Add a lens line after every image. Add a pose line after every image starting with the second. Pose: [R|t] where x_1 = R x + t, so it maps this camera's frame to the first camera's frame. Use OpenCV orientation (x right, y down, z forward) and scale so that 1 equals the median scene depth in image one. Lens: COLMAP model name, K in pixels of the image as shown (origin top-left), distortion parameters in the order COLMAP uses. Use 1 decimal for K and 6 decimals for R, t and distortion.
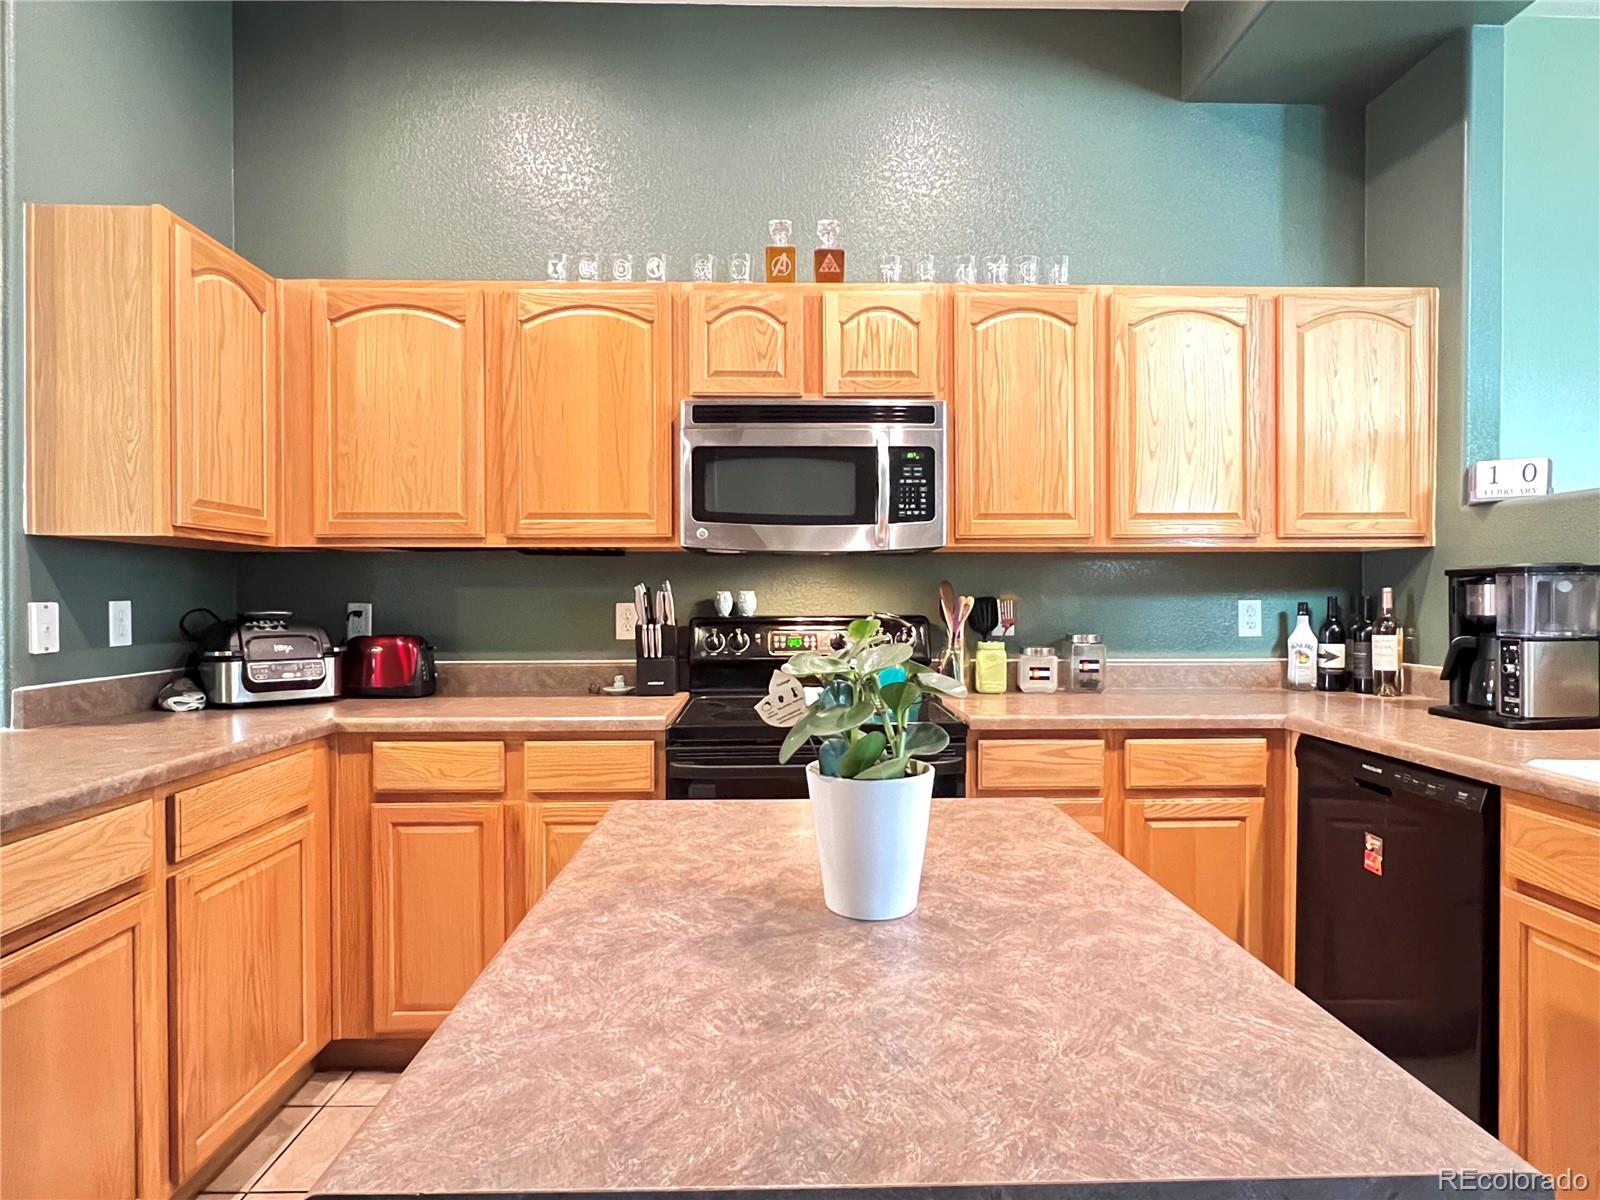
lens RADIAL K [[871.9, 0, 804.5], [0, 871.9, 608.1], [0, 0, 1]] dist [-0.000355, -0.000964]
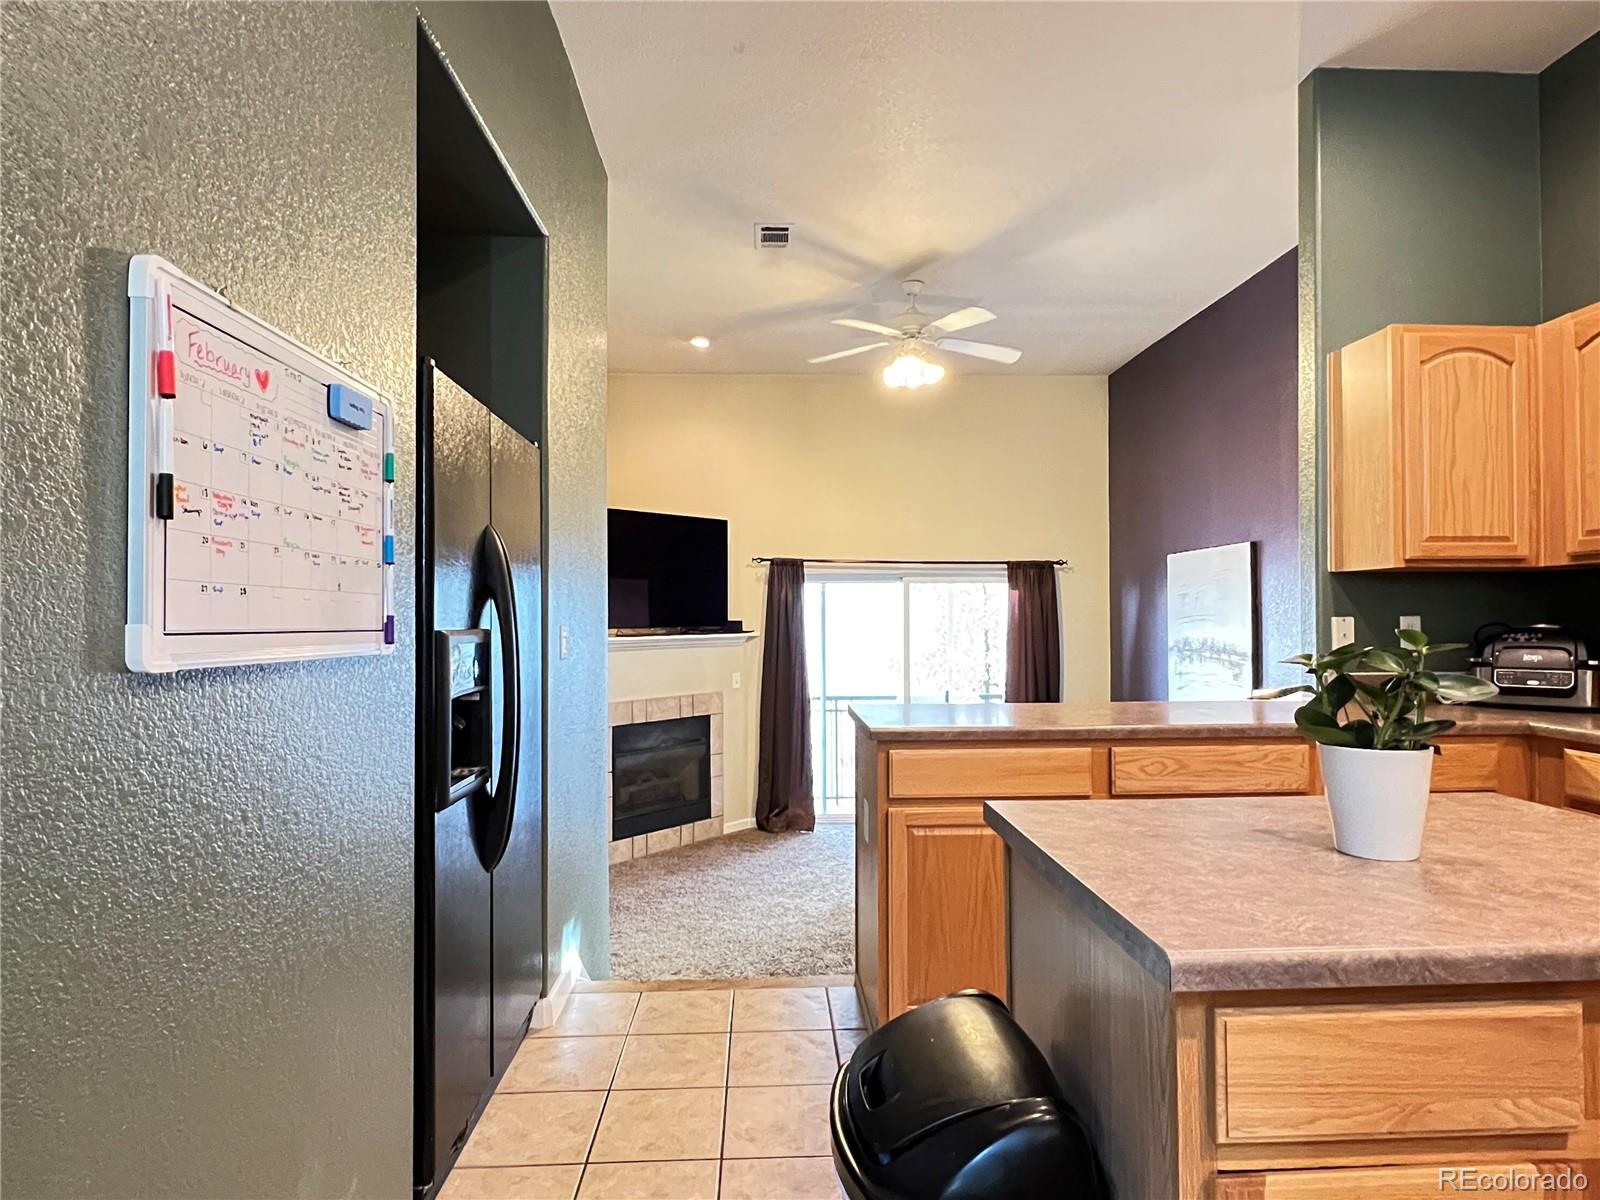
lens RADIAL K [[871.9, 0, 804.5], [0, 871.9, 608.1], [0, 0, 1]] dist [-0.000355, -0.000964]
pose [[0.018213, -0.012190, -0.999760, 0.553438], [-0.006191, 0.999905, -0.012305, 0.001870], [0.999815, 0.006414, 0.018136, 0.058303]]
